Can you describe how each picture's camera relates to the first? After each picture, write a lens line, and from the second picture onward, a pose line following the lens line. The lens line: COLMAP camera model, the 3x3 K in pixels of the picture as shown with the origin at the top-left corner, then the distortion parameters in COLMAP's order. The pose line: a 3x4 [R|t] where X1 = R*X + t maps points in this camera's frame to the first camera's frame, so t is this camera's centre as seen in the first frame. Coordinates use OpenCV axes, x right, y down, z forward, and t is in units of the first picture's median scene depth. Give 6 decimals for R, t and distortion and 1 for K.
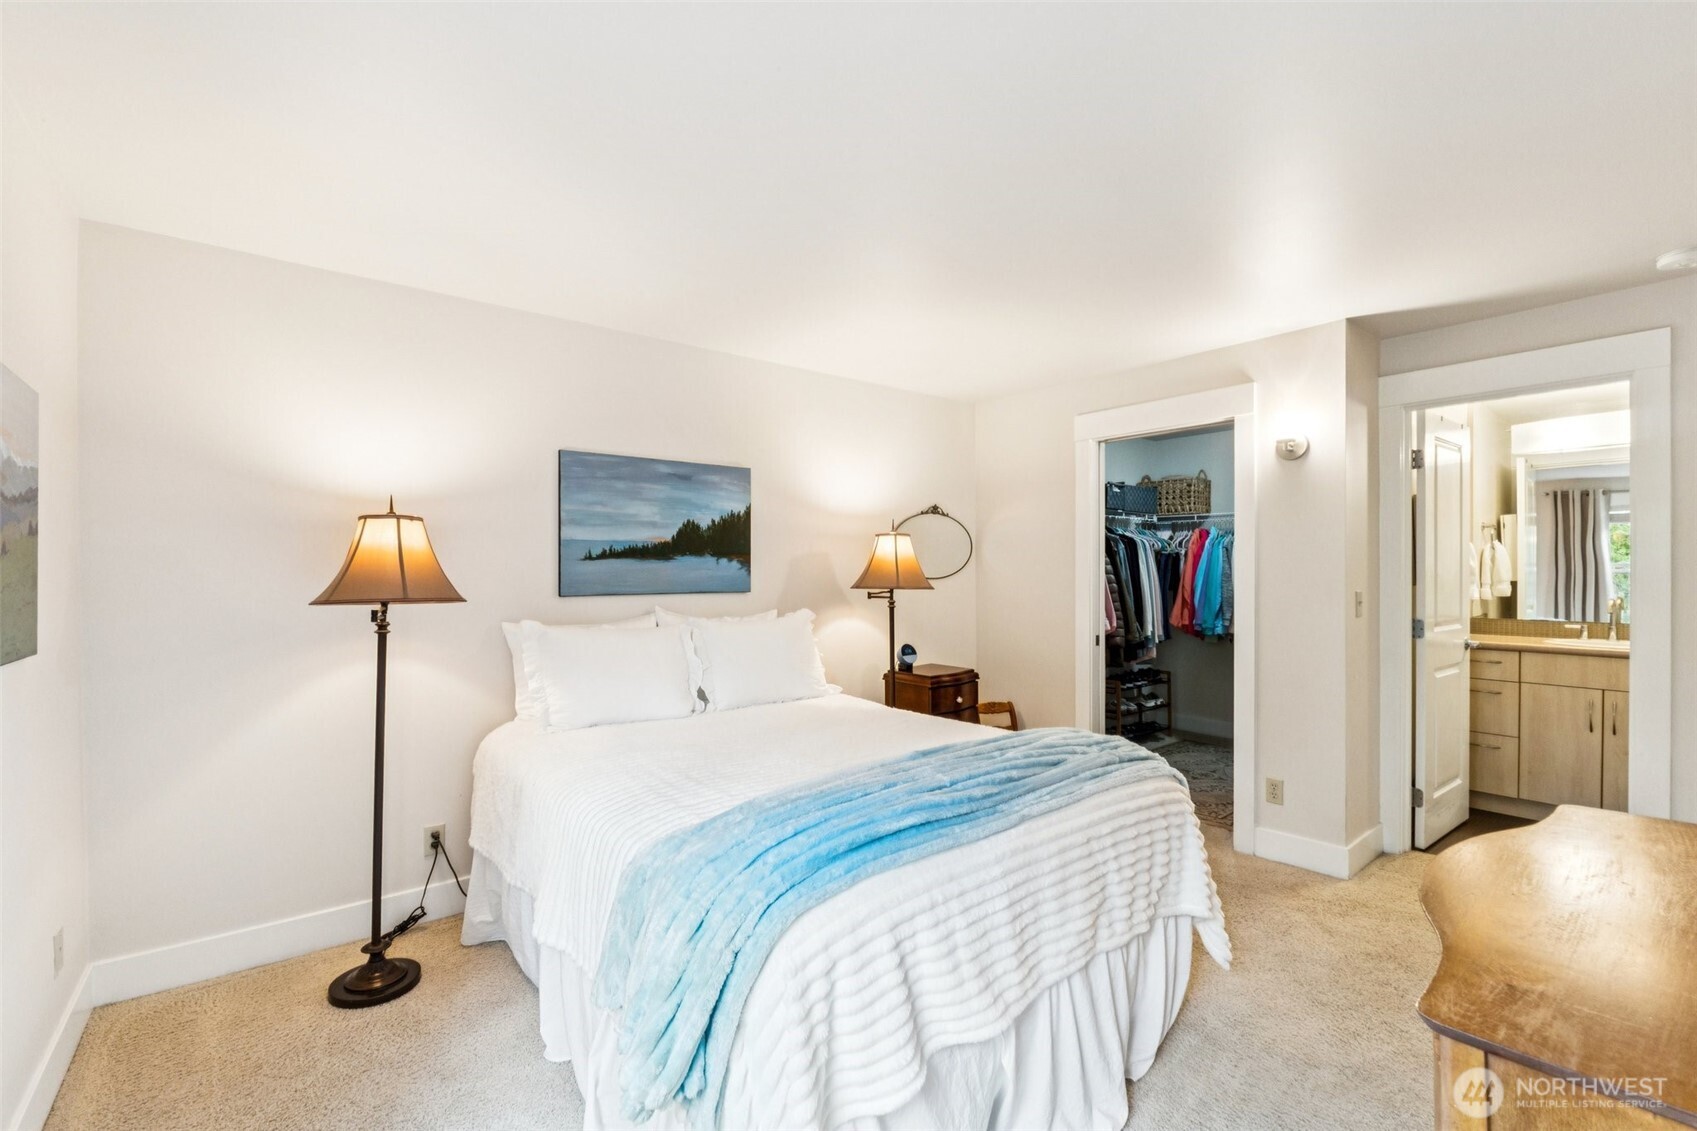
lens RADIAL K [[740.5, 0, 855.1], [0, 740.5, 564.2], [0, 0, 1]] dist [0.002234, 0.000047]
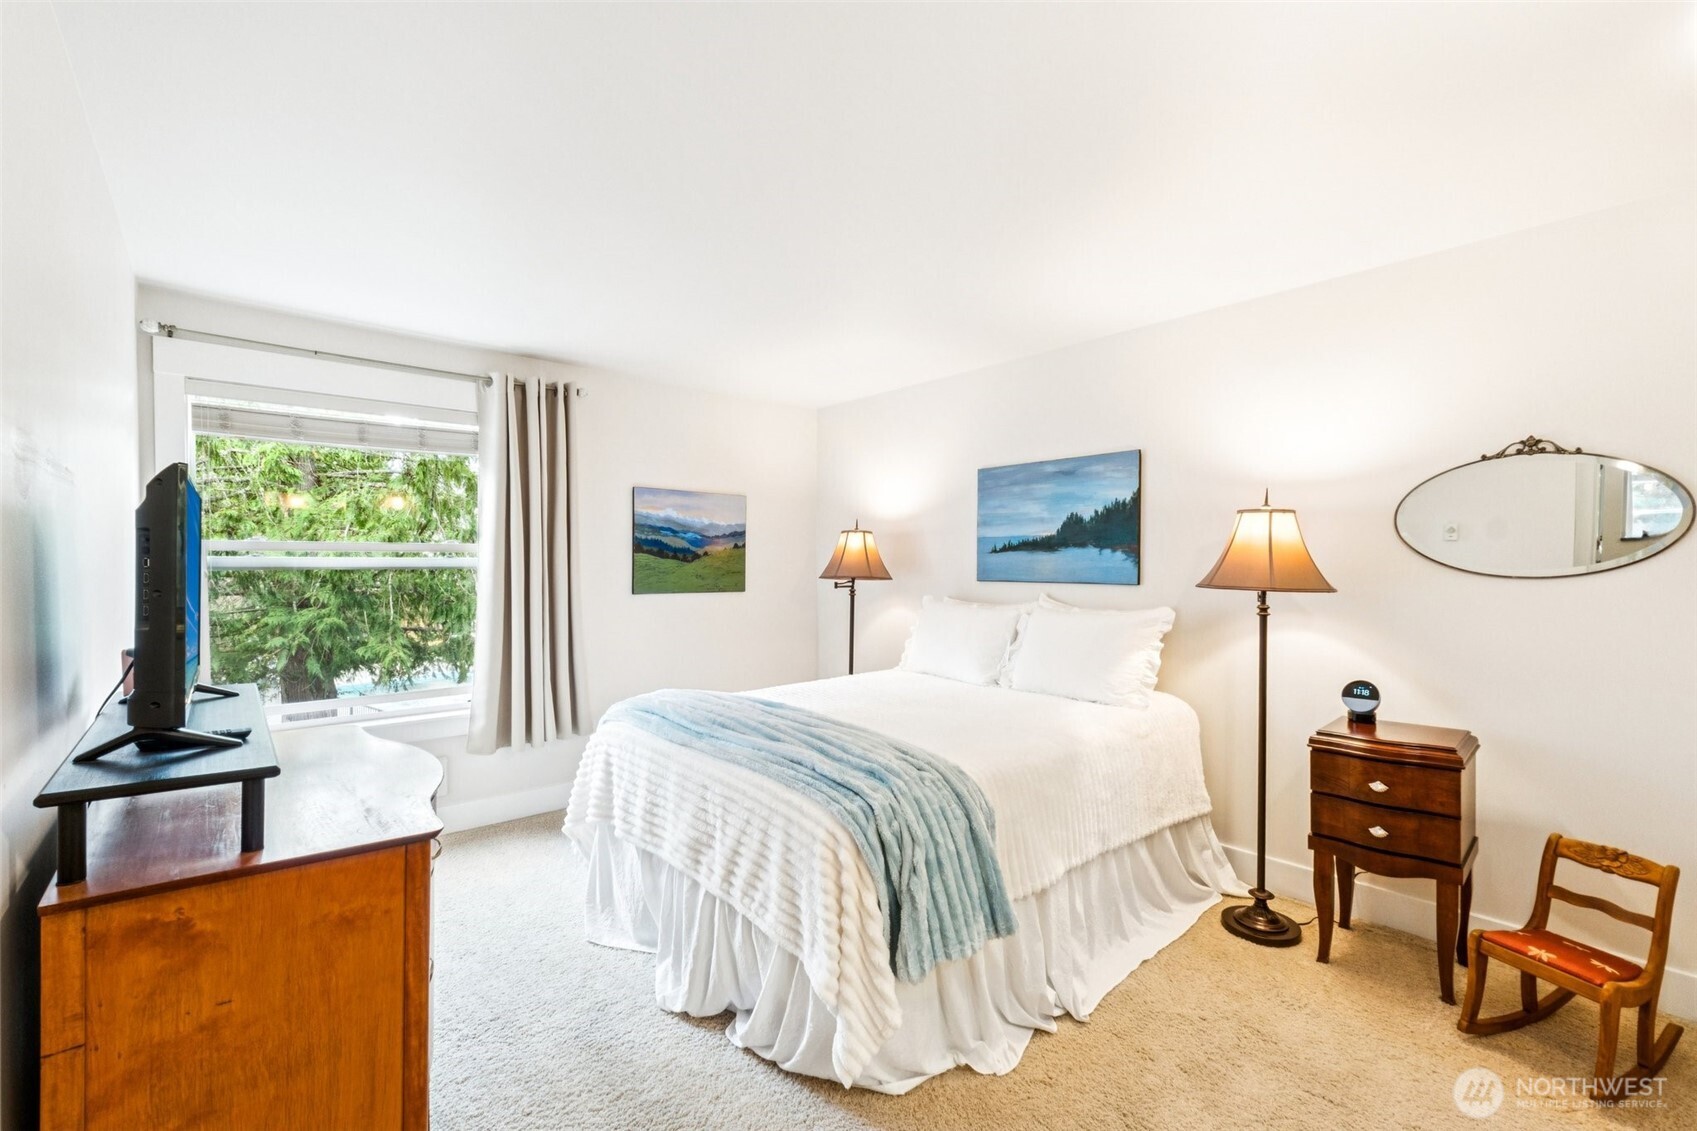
lens RADIAL K [[715.6, 0, 854.3], [0, 715.6, 570.2], [0, 0, 1]] dist [-0.003228, -0.001299]
pose [[0.049597, 0.016612, -0.998631, 0.770796], [0.010198, 0.999801, 0.017138, 0.000433], [0.998717, -0.011034, 0.049417, 0.643370]]
